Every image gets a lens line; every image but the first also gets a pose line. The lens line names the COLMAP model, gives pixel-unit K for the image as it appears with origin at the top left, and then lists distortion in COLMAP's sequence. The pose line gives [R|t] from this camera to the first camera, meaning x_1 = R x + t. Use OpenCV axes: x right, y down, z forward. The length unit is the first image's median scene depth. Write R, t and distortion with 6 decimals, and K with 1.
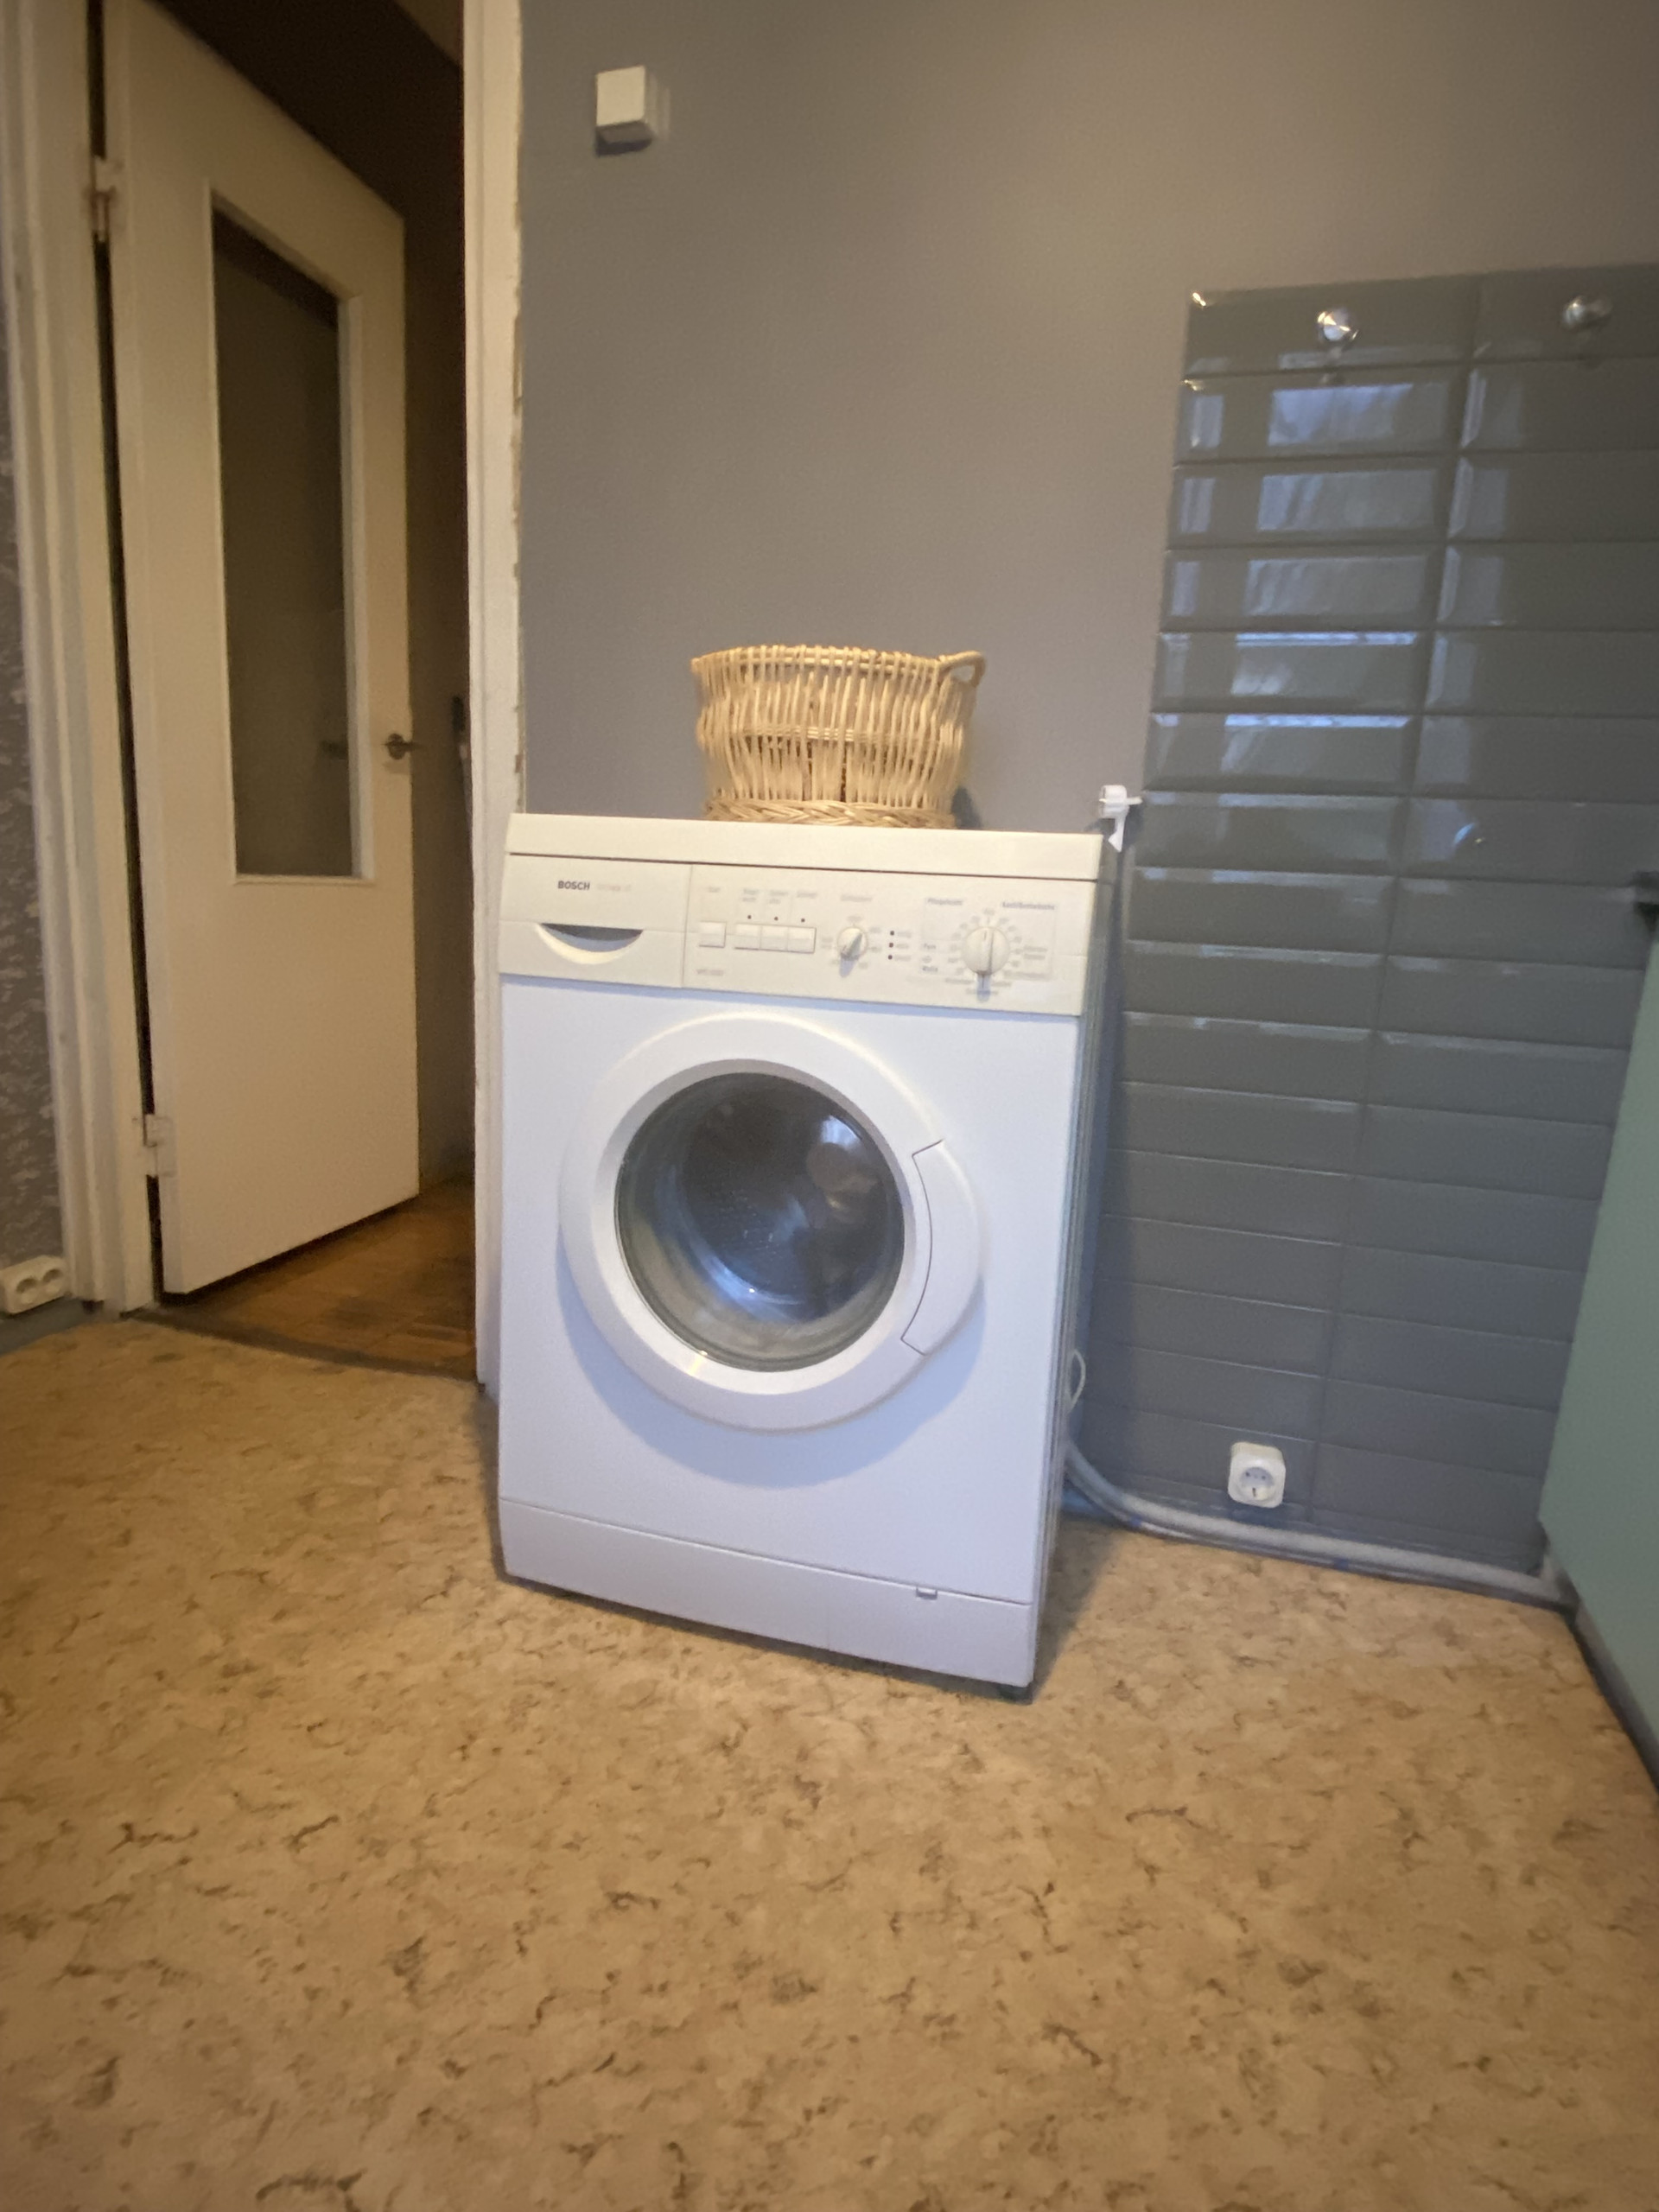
lens RADIAL K [[1163.0, 0, 836.0], [0, 1163.0, 1161.1], [0, 0, 1]] dist [0.026606, -0.024851]
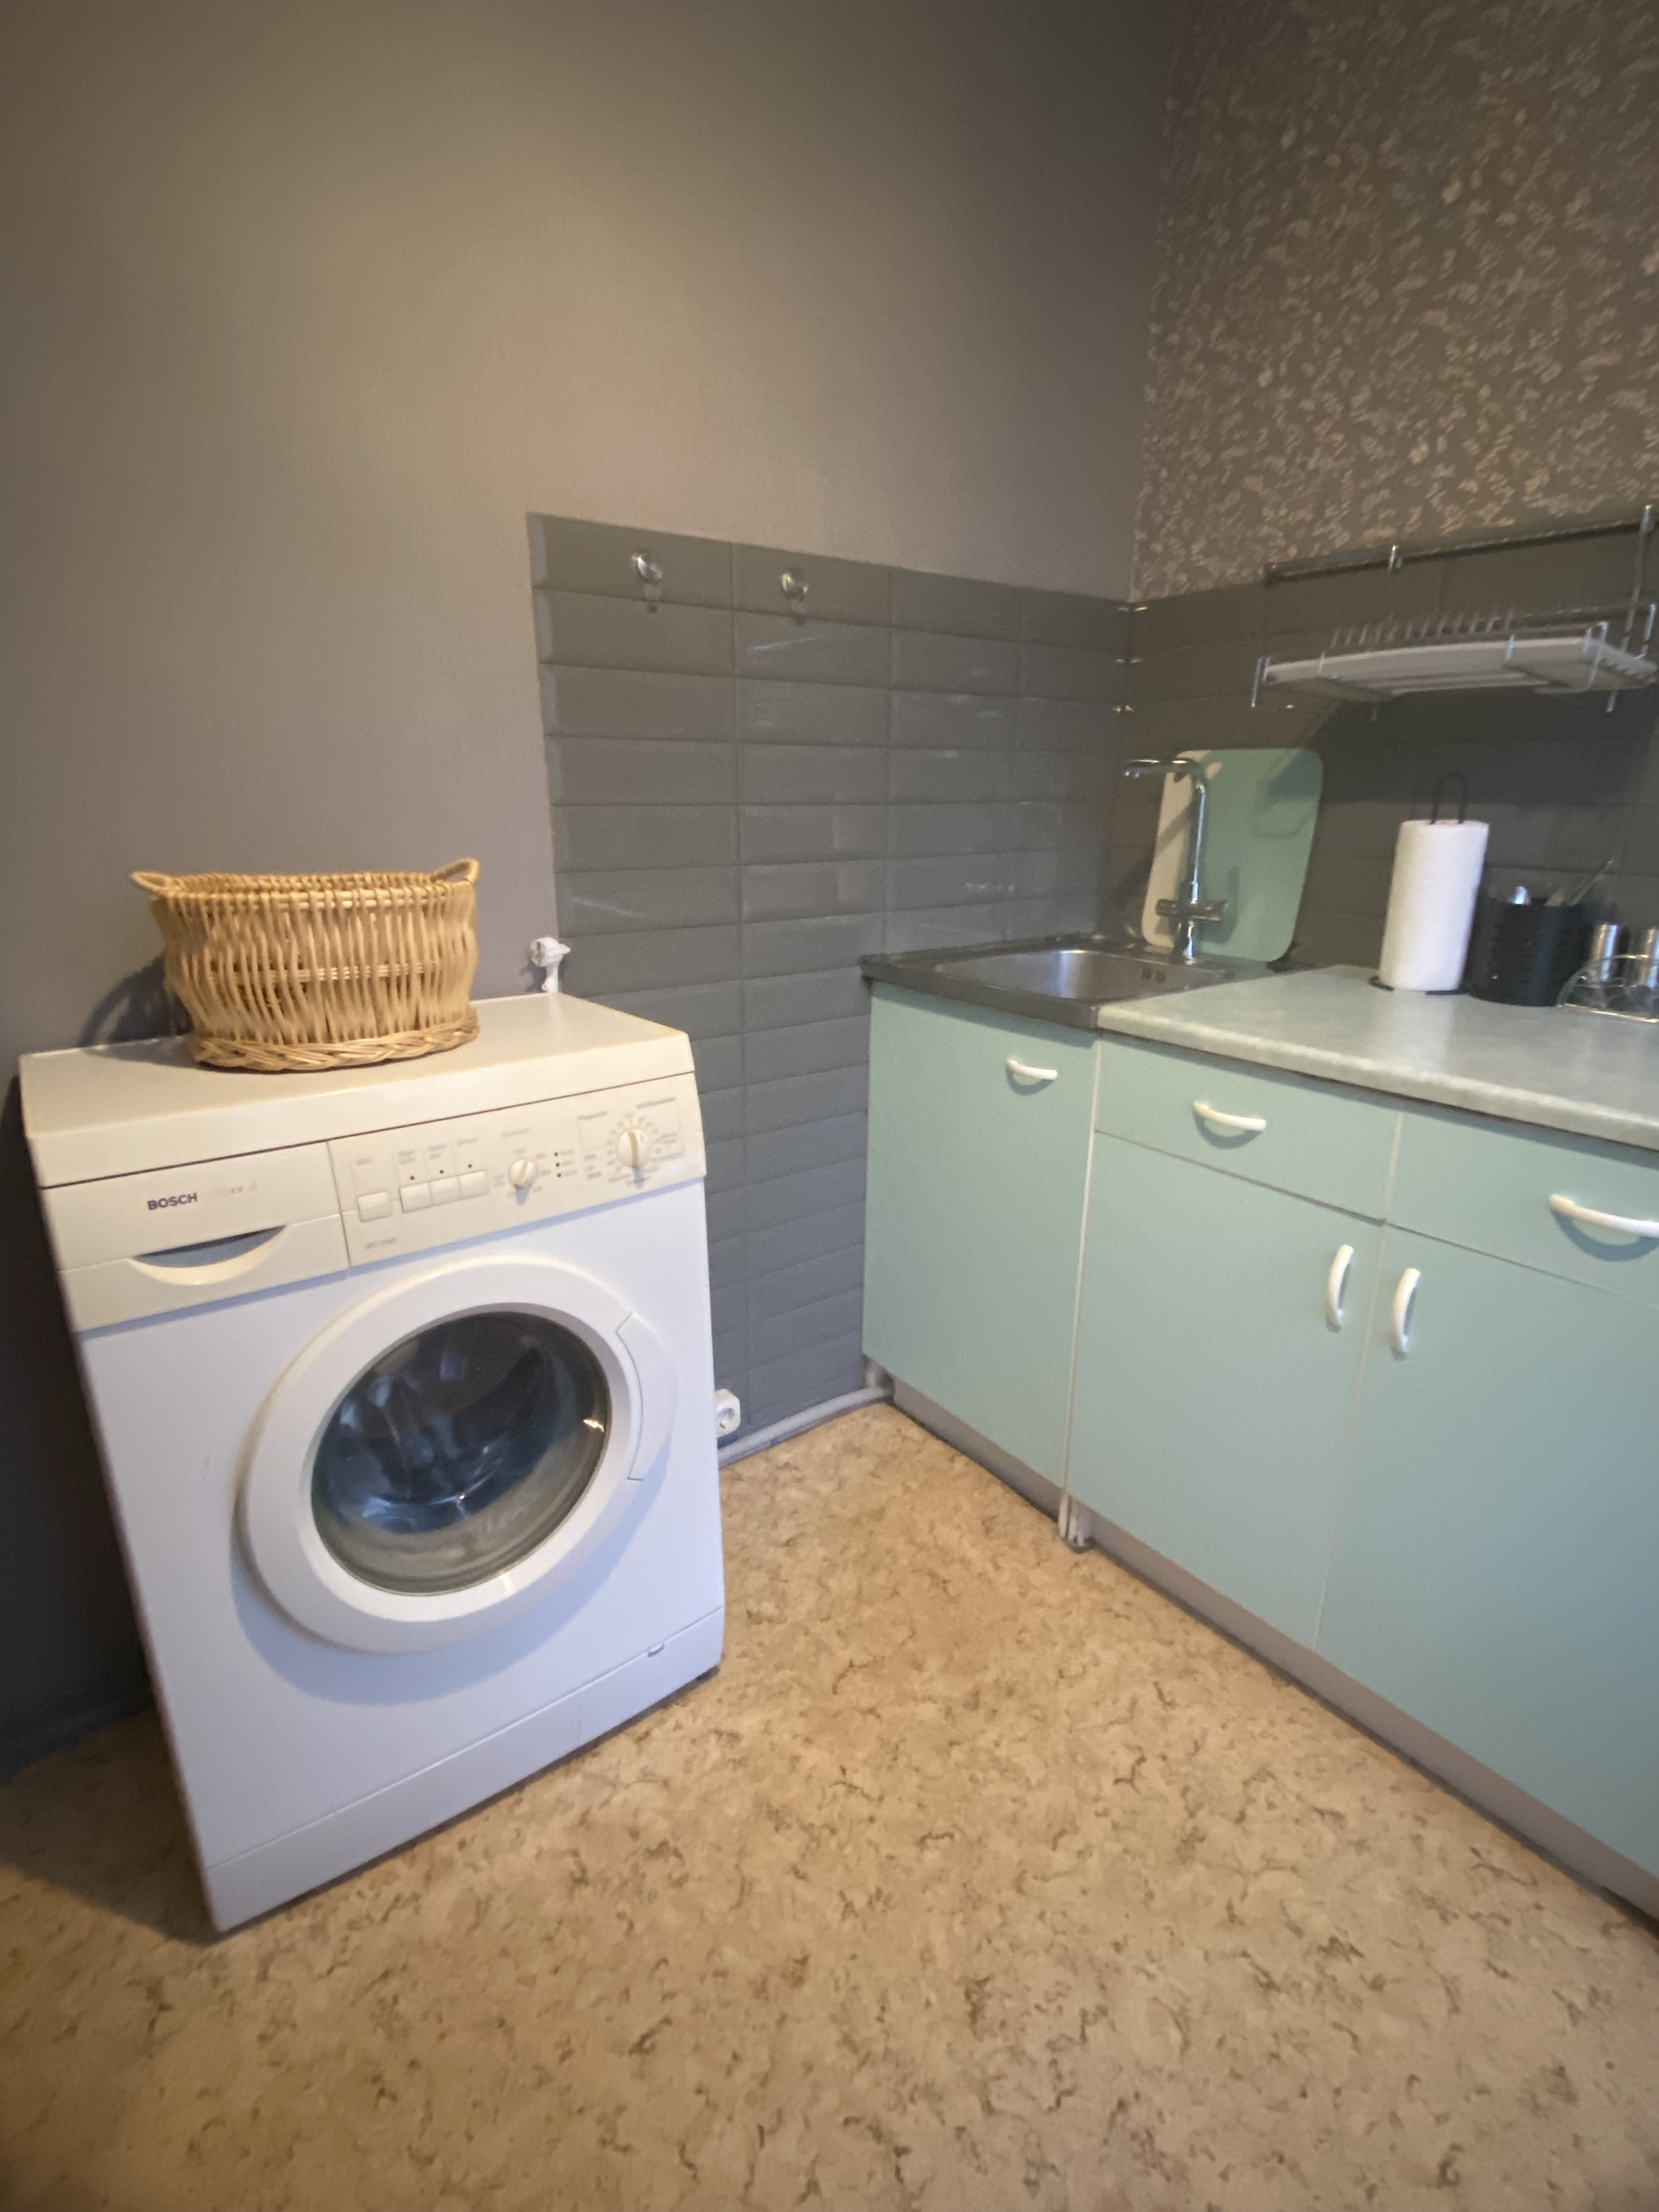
lens RADIAL K [[1089.0, 0, 828.1], [0, 1089.0, 1153.2], [0, 0, 1]] dist [0.000240, -0.008368]
pose [[0.615636, -0.307783, 0.725439, -0.500149], [0.228249, 0.950756, 0.209677, -0.328447], [-0.754251, 0.036496, 0.655571, 0.122316]]
